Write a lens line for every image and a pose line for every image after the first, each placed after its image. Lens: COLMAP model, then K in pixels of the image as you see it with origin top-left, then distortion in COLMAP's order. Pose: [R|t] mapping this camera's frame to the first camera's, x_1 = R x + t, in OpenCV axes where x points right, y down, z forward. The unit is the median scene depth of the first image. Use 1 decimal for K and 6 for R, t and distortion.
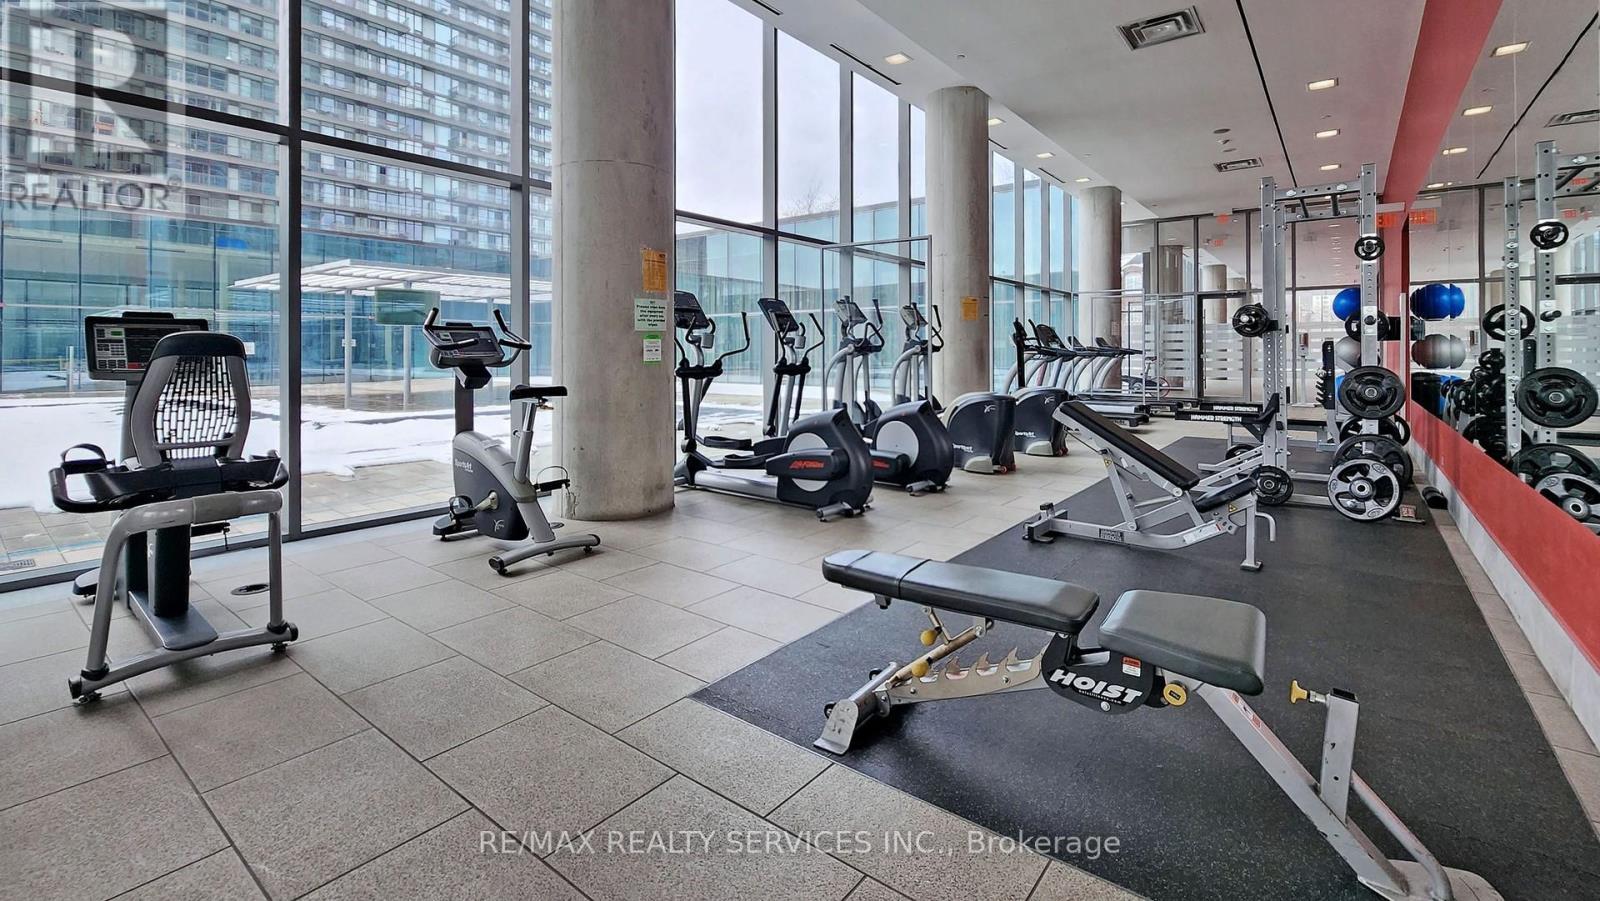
lens RADIAL K [[690.6, 0, 799.2], [0, 690.6, 446.9], [0, 0, 1]] dist [-0.004292, 0.000410]
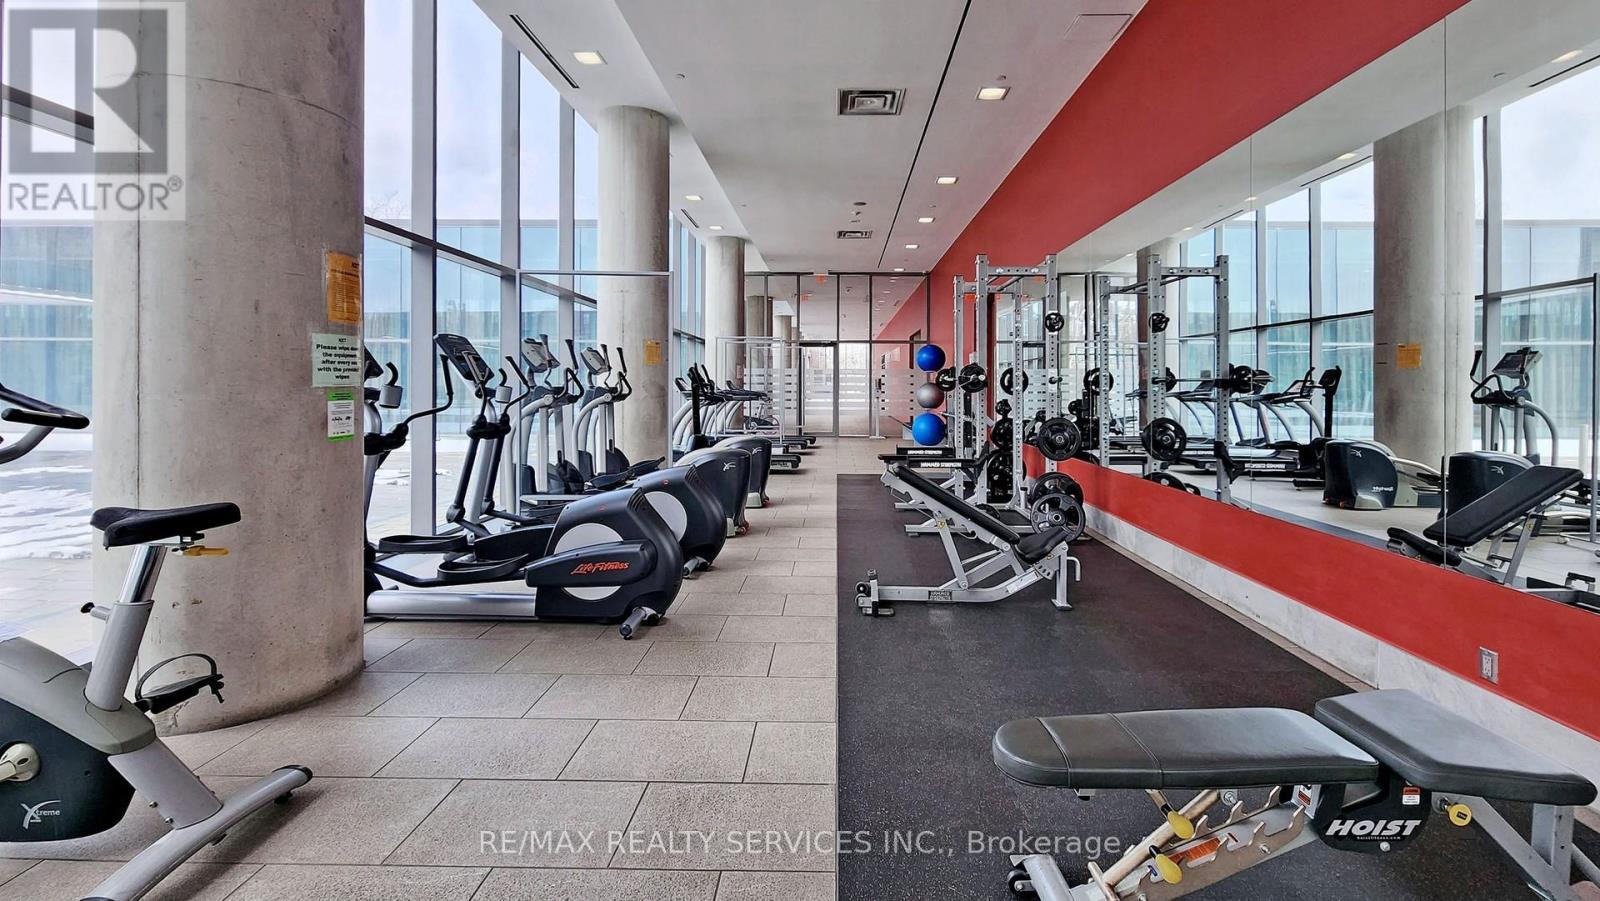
lens RADIAL K [[690.6, 0, 800.7], [0, 690.6, 453.3], [0, 0, 1]] dist [-0.004292, 0.000410]
pose [[0.793938, -0.055992, 0.605414, -0.256080], [0.078436, 0.996862, -0.010665, -0.070128], [-0.602918, 0.055953, 0.795839, 0.273076]]
